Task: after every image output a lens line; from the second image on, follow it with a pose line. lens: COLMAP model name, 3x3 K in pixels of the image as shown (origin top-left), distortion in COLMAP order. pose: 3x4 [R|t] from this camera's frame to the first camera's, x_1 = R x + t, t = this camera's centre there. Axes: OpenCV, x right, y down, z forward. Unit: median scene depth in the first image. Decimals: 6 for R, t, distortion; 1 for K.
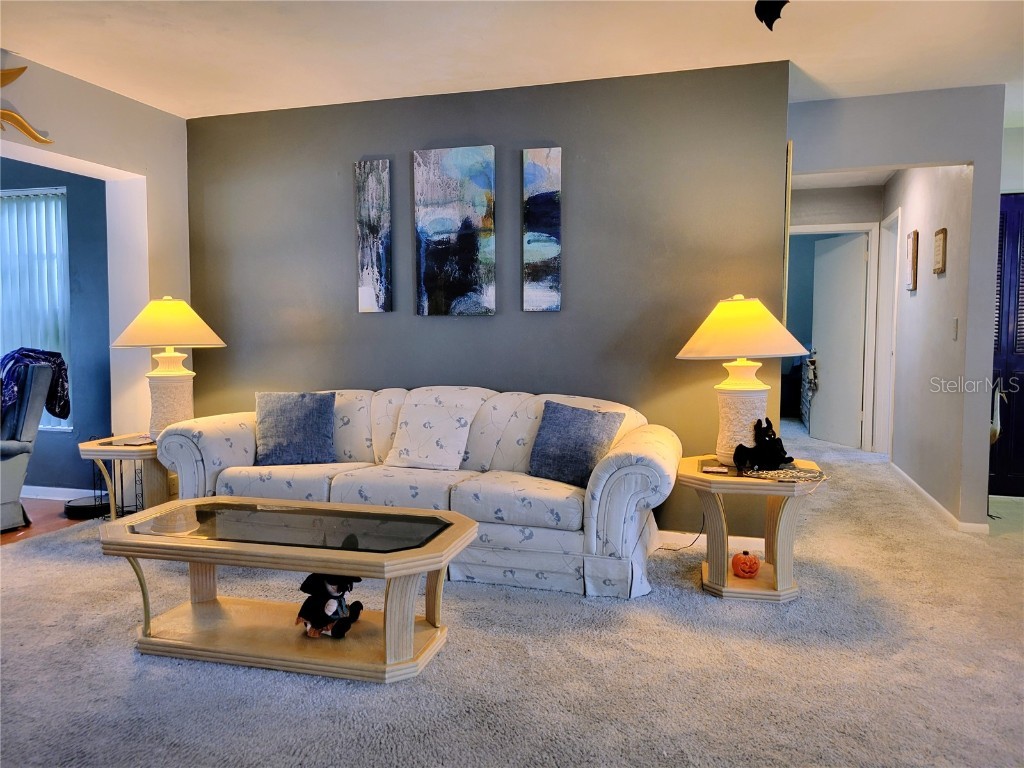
lens RADIAL K [[786.5, 0, 508.3], [0, 786.5, 379.7], [0, 0, 1]] dist [0.053853, -0.023818]
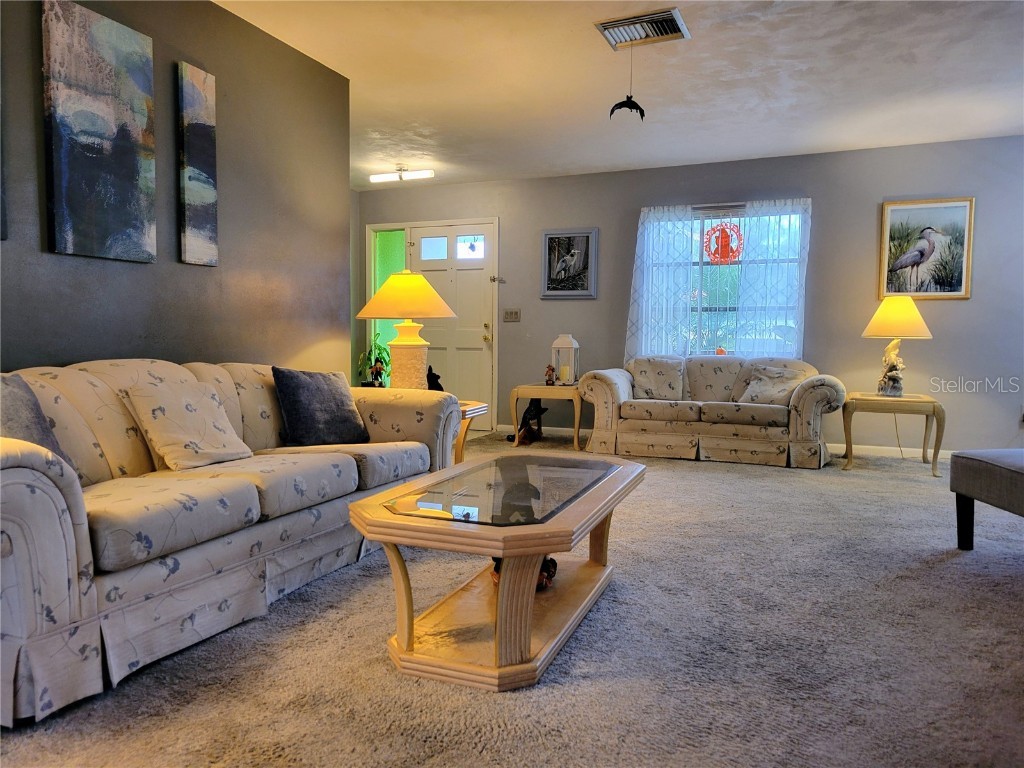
lens RADIAL K [[786.5, 0, 508.1], [0, 786.5, 388.6], [0, 0, 1]] dist [0.053853, -0.023818]
pose [[0.066121, -0.064134, 0.995748, -0.773175], [0.059758, 0.996395, 0.060207, 0.012009], [-0.996021, 0.055523, 0.069715, 0.616964]]
